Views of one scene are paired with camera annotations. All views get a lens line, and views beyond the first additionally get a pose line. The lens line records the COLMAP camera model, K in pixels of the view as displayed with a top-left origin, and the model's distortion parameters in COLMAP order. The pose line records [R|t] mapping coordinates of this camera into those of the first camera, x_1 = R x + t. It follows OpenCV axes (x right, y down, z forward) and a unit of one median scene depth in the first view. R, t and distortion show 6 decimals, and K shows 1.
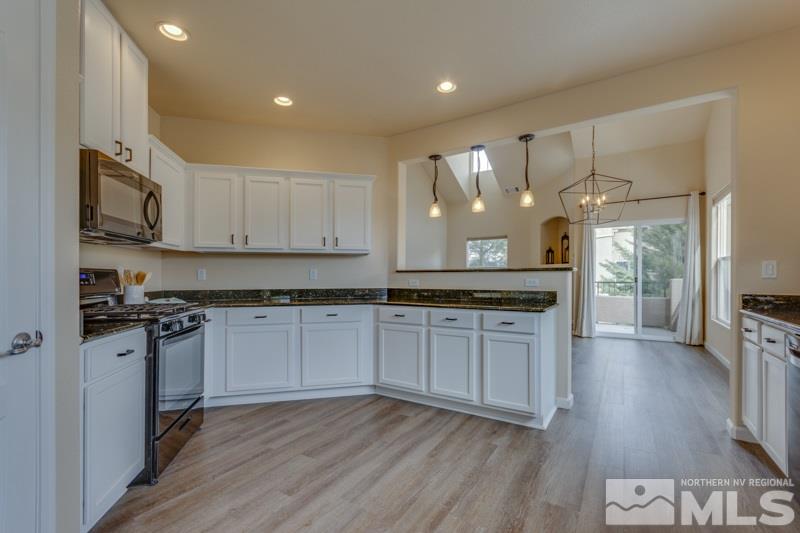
lens RADIAL K [[342.1, 0, 402.2], [0, 342.1, 273.3], [0, 0, 1]] dist [-0.000124, -0.000254]
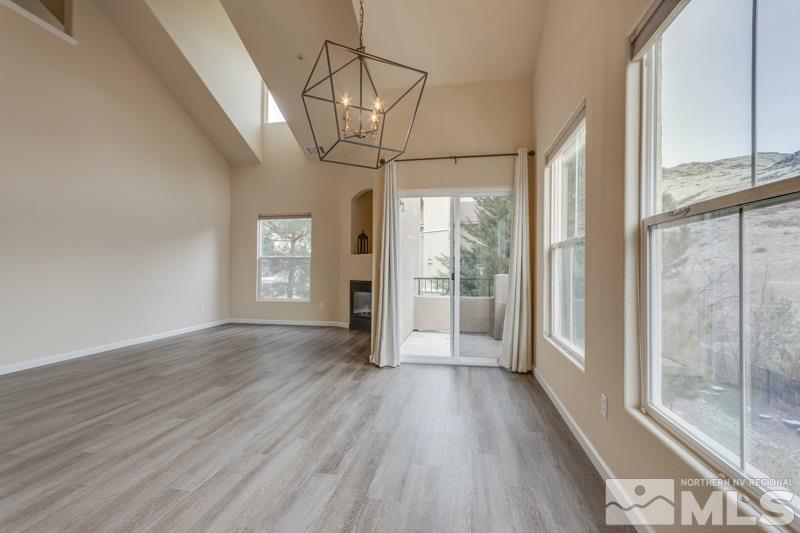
lens RADIAL K [[346.4, 0, 404.9], [0, 346.4, 265.8], [0, 0, 1]] dist [-0.001117, -0.000186]
pose [[0.918226, 0.007765, 0.395981, 0.267189], [-0.005814, 0.999964, -0.006127, 0.002603], [-0.396015, 0.003324, 0.918238, 0.334640]]
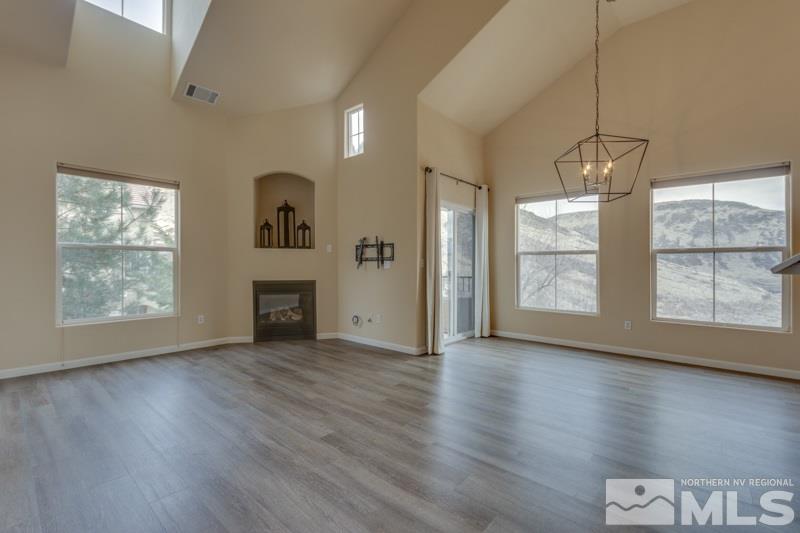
lens RADIAL K [[348.4, 0, 400.0], [0, 348.4, 266.5], [0, 0, 1]] dist [-0.001096, -0.000183]
pose [[0.129802, 0.001451, 0.991539, -0.178312], [-0.001984, 0.999997, -0.001204, 0.006967], [-0.991538, -0.001811, 0.129805, 0.841007]]
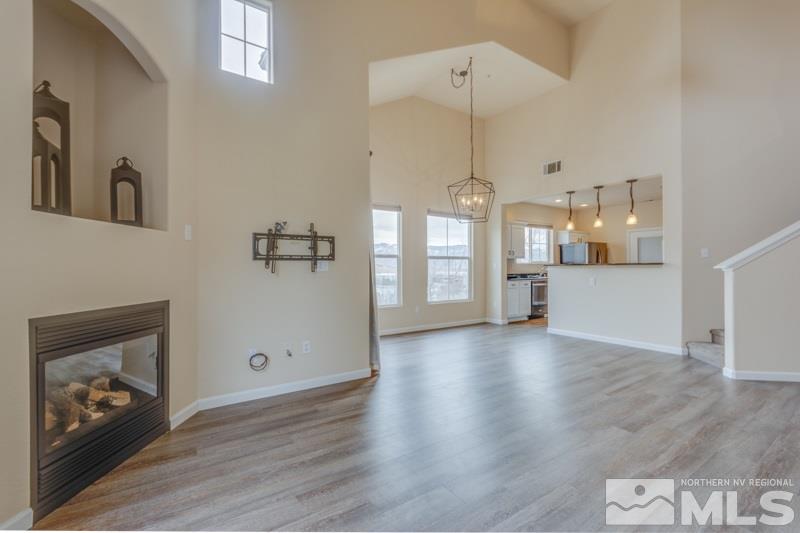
lens RADIAL K [[348.4, 0, 400.0], [0, 348.4, 266.5], [0, 0, 1]] dist [-0.001096, -0.000183]
pose [[-0.923991, 0.000173, 0.382415, 0.210807], [0.000555, 0.999999, 0.000888, 0.002710], [-0.382414, 0.001033, -0.923990, 1.355668]]
